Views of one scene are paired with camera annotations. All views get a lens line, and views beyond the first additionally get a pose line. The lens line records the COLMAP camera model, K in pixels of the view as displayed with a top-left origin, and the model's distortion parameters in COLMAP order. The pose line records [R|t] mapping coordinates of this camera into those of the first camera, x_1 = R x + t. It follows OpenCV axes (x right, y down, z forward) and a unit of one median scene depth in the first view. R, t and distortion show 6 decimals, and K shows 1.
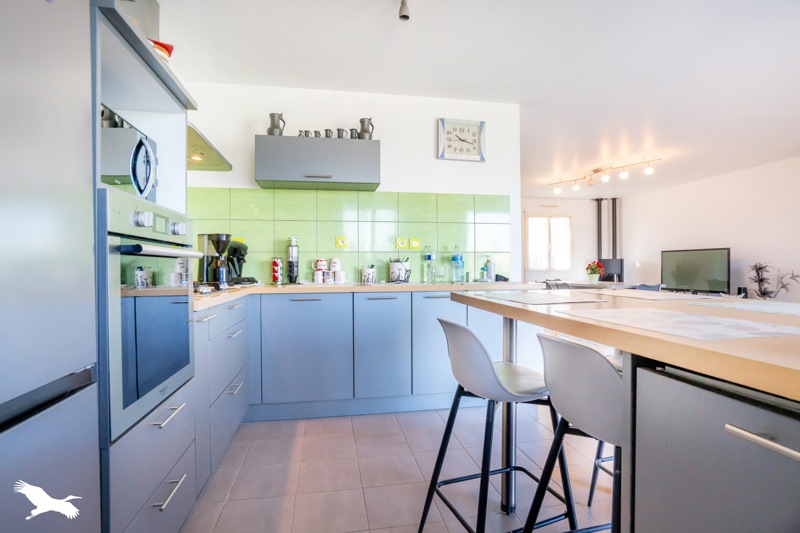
lens RADIAL K [[393.9, 0, 399.9], [0, 393.9, 266.9], [0, 0, 1]] dist [-0.003922, -0.000177]
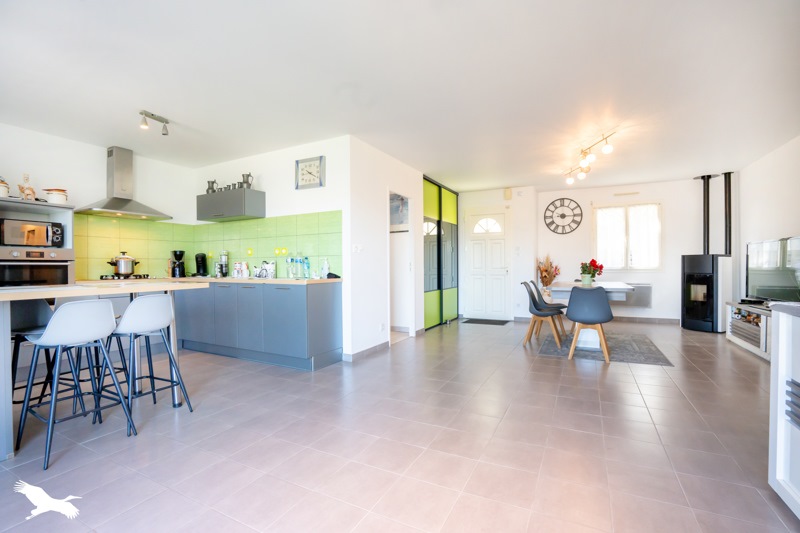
lens RADIAL K [[368.8, 0, 399.0], [0, 368.8, 269.9], [0, 0, 1]] dist [-0.021618, -0.000353]
pose [[0.790513, -0.000839, -0.612445, 1.138626], [0.005945, 0.999962, 0.006304, 0.003625], [0.612416, -0.008624, 0.790488, 0.182427]]
